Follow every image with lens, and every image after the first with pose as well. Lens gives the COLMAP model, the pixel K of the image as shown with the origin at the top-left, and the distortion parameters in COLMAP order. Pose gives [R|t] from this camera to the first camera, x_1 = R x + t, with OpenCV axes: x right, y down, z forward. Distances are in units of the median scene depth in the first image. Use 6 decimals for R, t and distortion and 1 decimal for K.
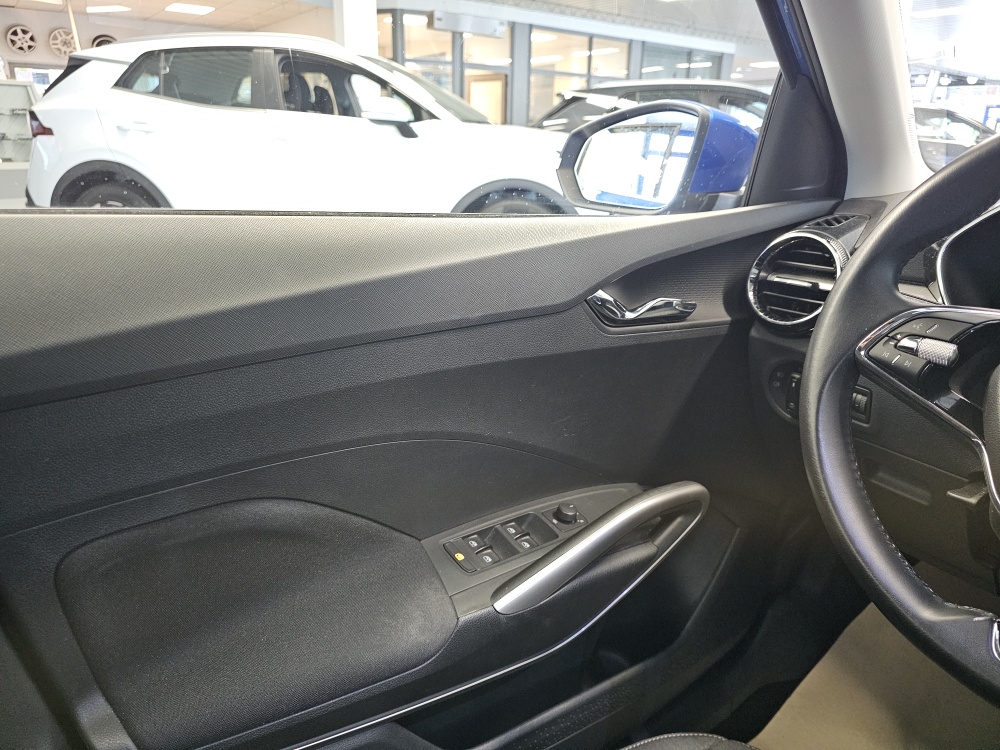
lens RADIAL K [[679.2, 0, 504.0], [0, 679.2, 372.2], [0, 0, 1]] dist [0.056294, -0.055372]
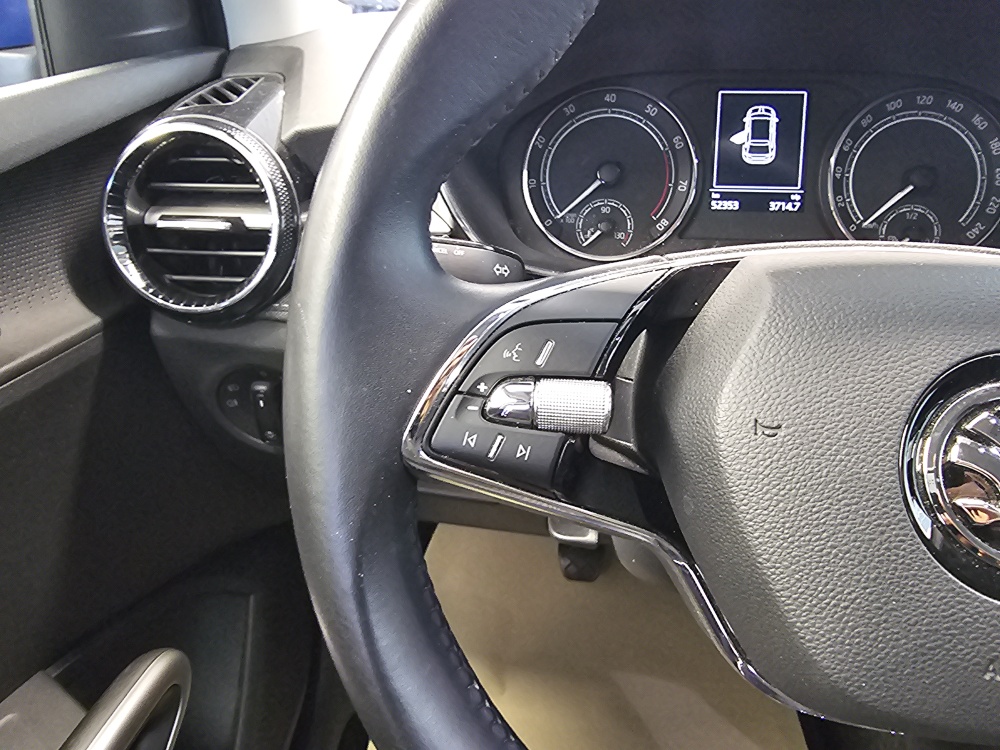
lens RADIAL K [[681.3, 0, 488.0], [0, 681.3, 373.6], [0, 0, 1]] dist [-0.005552, 0.000832]
pose [[0.703660, -0.358639, 0.613385, 0.219324], [0.237785, 0.932353, 0.272354, -0.111336], [-0.669568, -0.045791, 0.741338, 0.461912]]
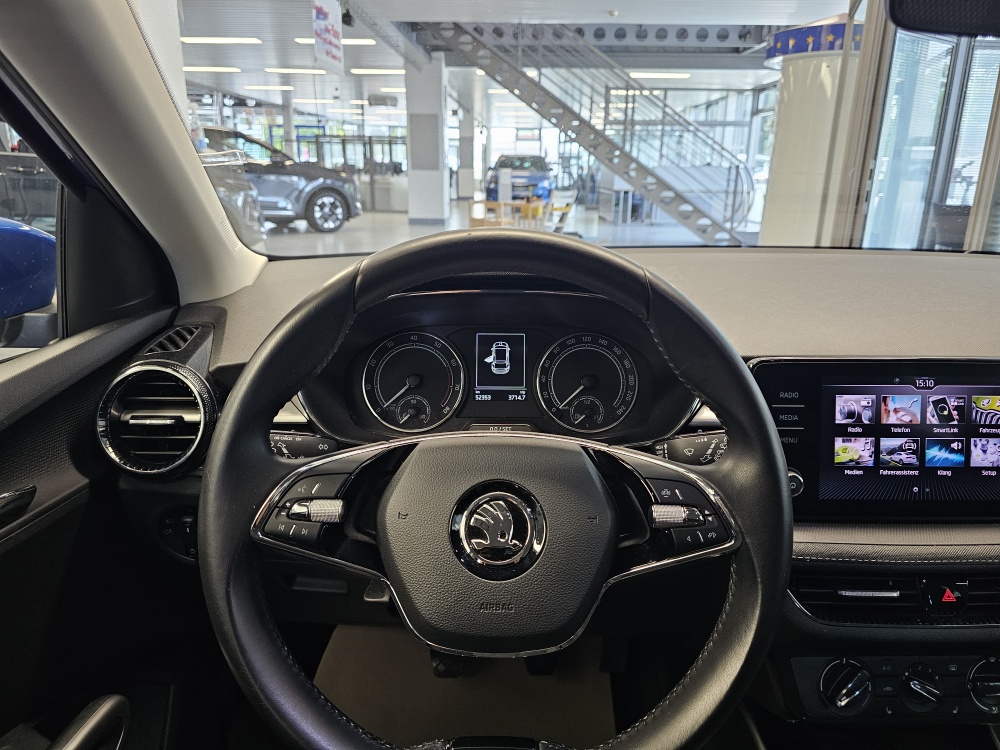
lens RADIAL K [[679.2, 0, 502.6], [0, 679.2, 367.7], [0, 0, 1]] dist [0.056294, -0.055372]
pose [[0.625746, -0.230224, 0.745277, 0.063414], [0.246658, 0.964826, 0.090947, -0.163737], [-0.740001, 0.126919, 0.660523, 0.084230]]
